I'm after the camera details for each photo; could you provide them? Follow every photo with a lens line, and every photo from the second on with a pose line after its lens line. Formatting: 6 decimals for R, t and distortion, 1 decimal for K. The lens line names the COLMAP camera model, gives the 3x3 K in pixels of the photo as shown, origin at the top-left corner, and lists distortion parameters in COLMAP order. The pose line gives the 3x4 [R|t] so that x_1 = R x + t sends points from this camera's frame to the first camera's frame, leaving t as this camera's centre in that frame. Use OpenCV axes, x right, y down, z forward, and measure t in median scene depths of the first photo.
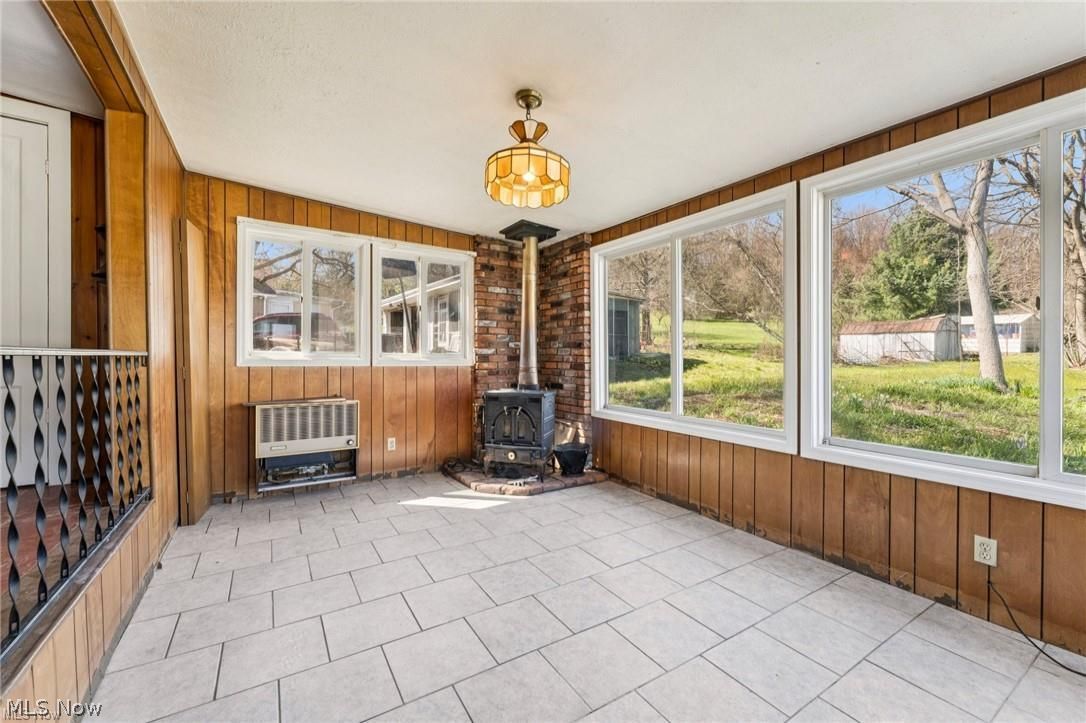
lens RADIAL K [[438.6, 0, 545.3], [0, 438.6, 357.9], [0, 0, 1]] dist [-0.002099, -0.000520]
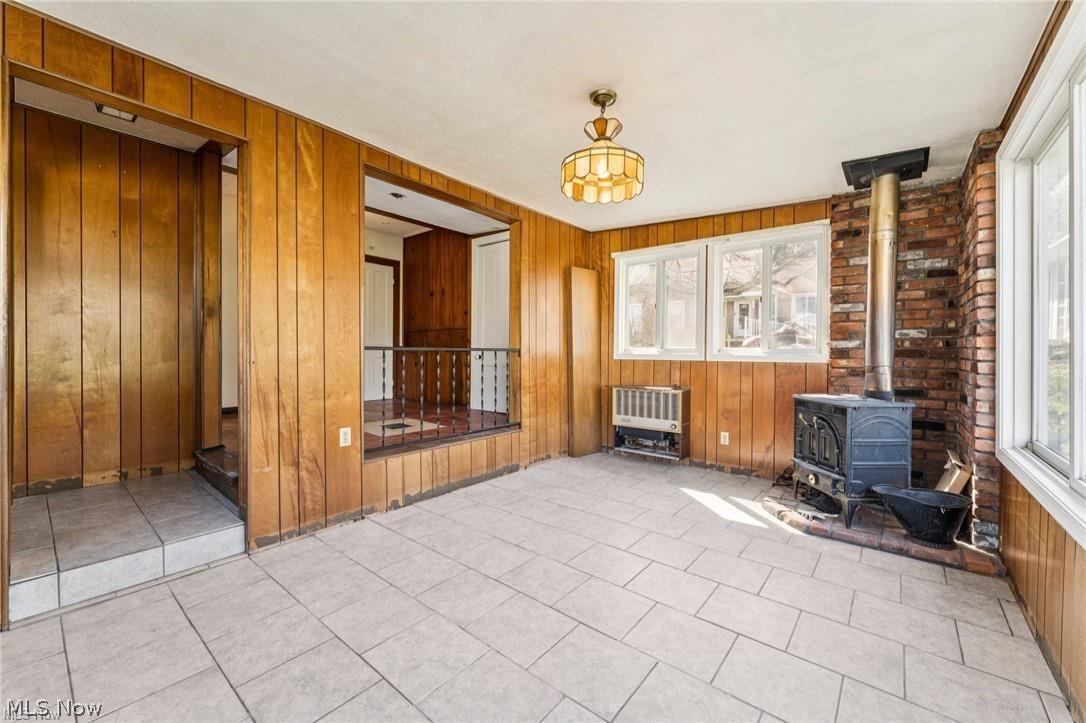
lens RADIAL K [[438.6, 0, 542.5], [0, 438.6, 360.8], [0, 0, 1]] dist [-0.002099, -0.000520]
pose [[0.299000, 0.014314, -0.954146, 0.529298], [-0.004596, 0.999897, 0.013560, 0.007185], [0.954242, 0.000331, 0.299035, 0.325965]]
